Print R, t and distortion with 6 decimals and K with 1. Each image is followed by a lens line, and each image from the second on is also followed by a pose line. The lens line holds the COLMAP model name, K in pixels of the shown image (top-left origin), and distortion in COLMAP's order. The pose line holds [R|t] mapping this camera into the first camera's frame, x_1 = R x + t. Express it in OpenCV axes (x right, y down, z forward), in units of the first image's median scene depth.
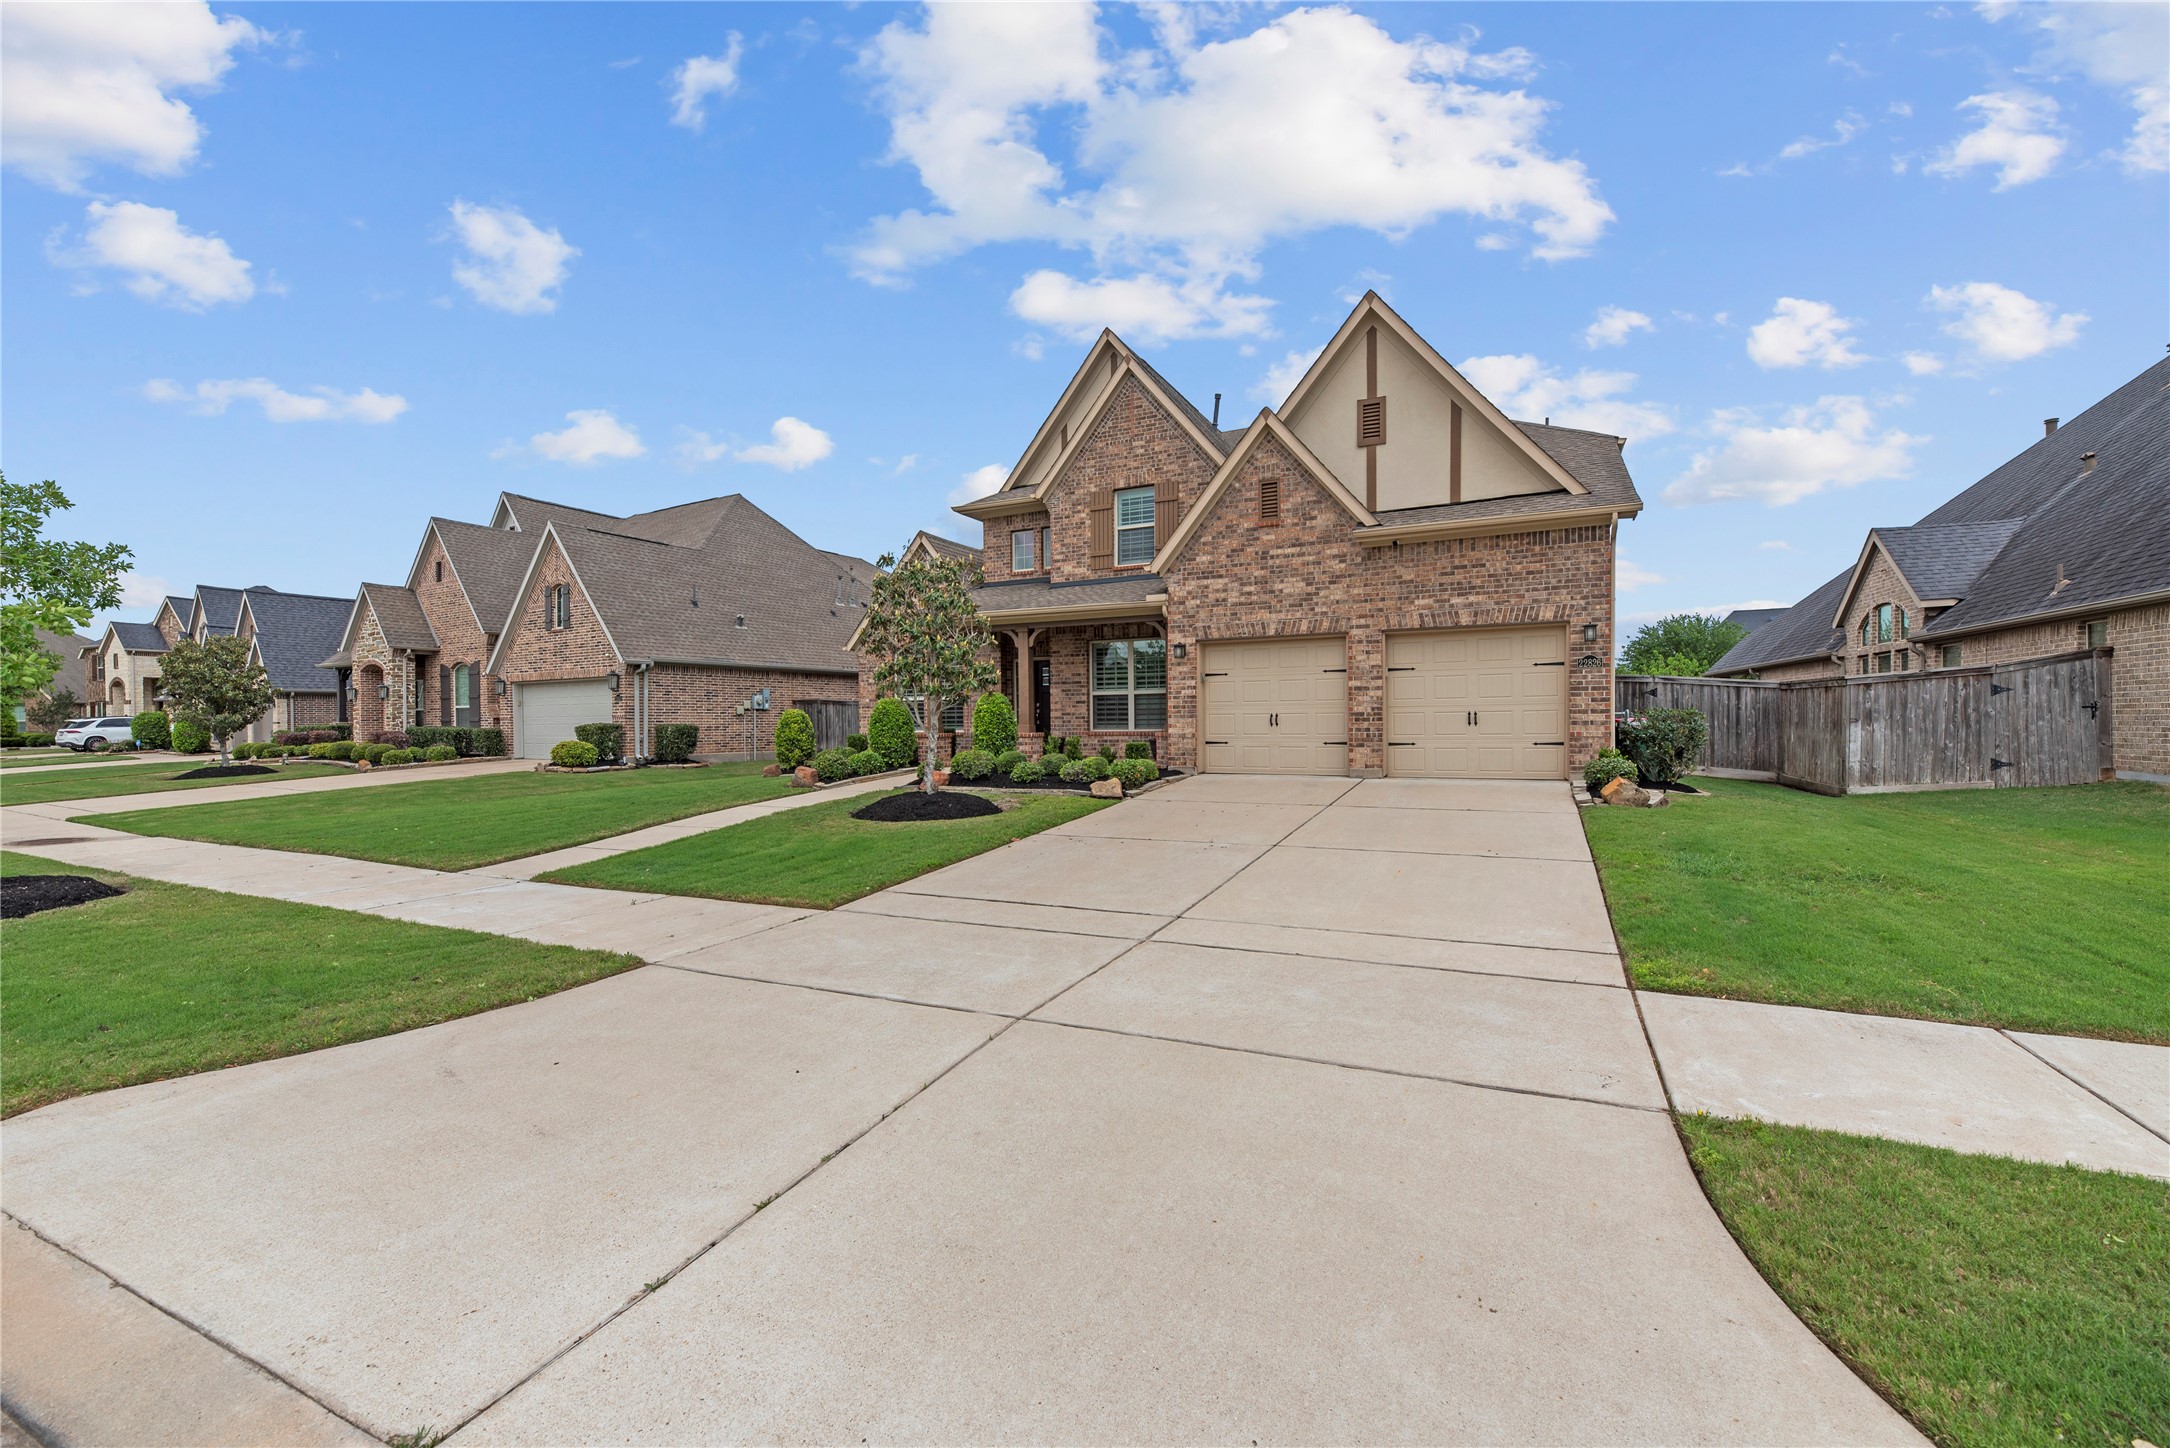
lens RADIAL K [[893.2, 0, 1087.6], [0, 893.2, 719.4], [0, 0, 1]] dist [-0.002550, -0.000161]
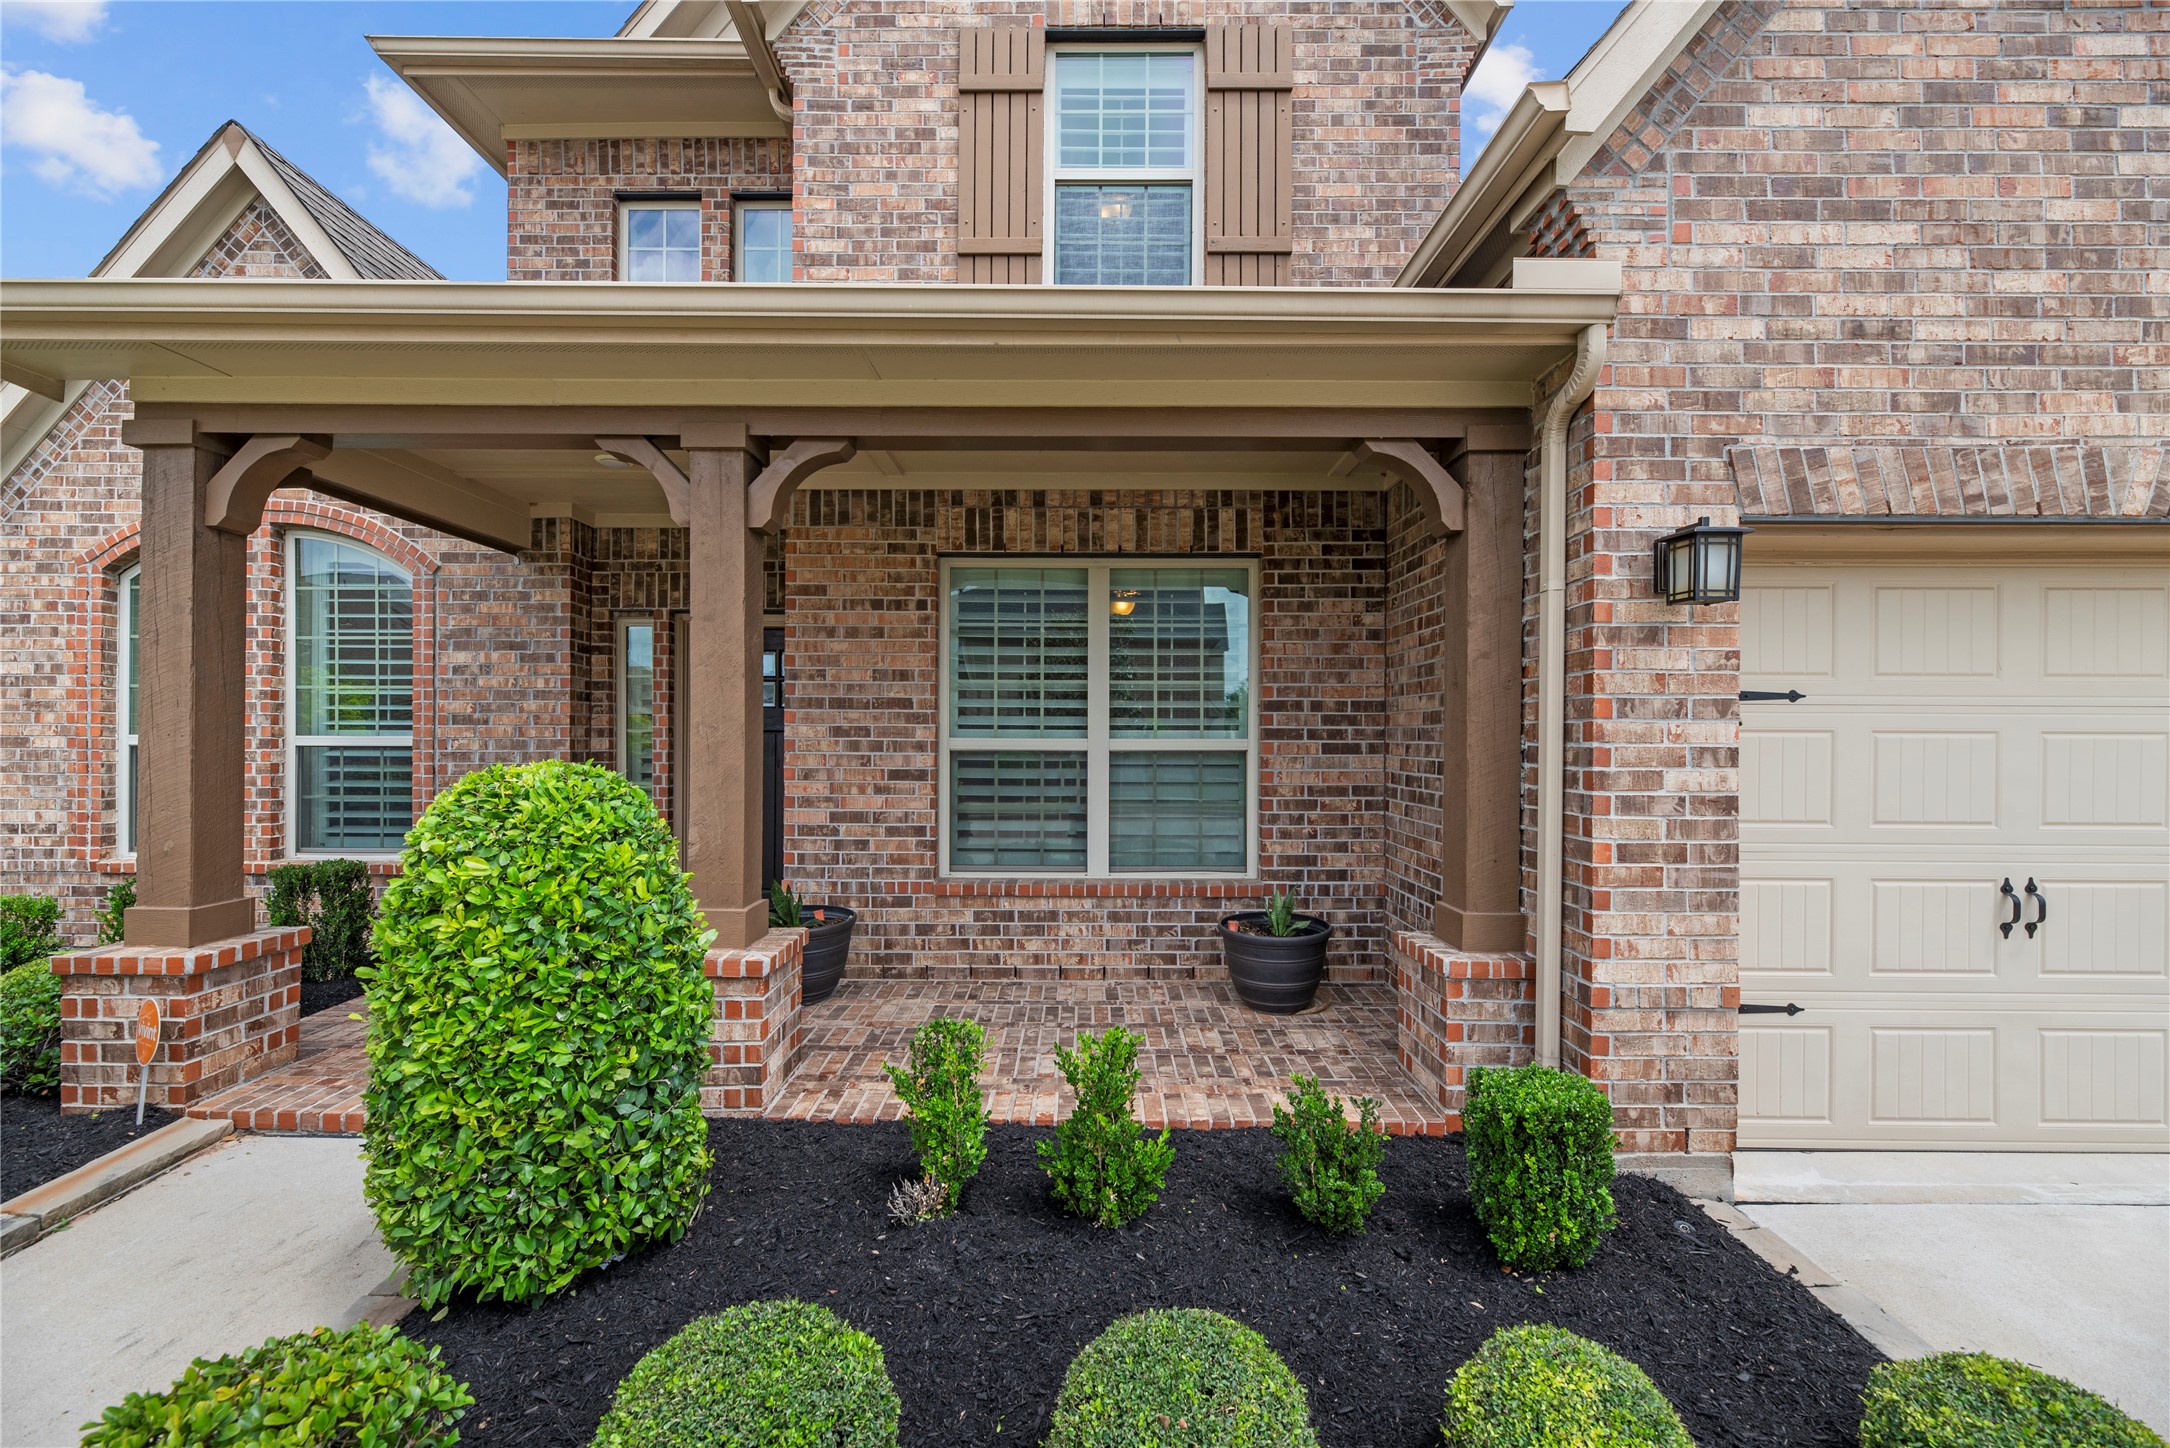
lens RADIAL K [[893.2, 0, 1086.5], [0, 893.2, 726.6], [0, 0, 1]] dist [-0.002550, -0.000161]
pose [[0.898187, 0.017217, 0.439277, -0.096106], [-0.012726, 0.999832, -0.013167, -0.037861], [-0.439430, 0.006236, 0.898255, 0.880832]]
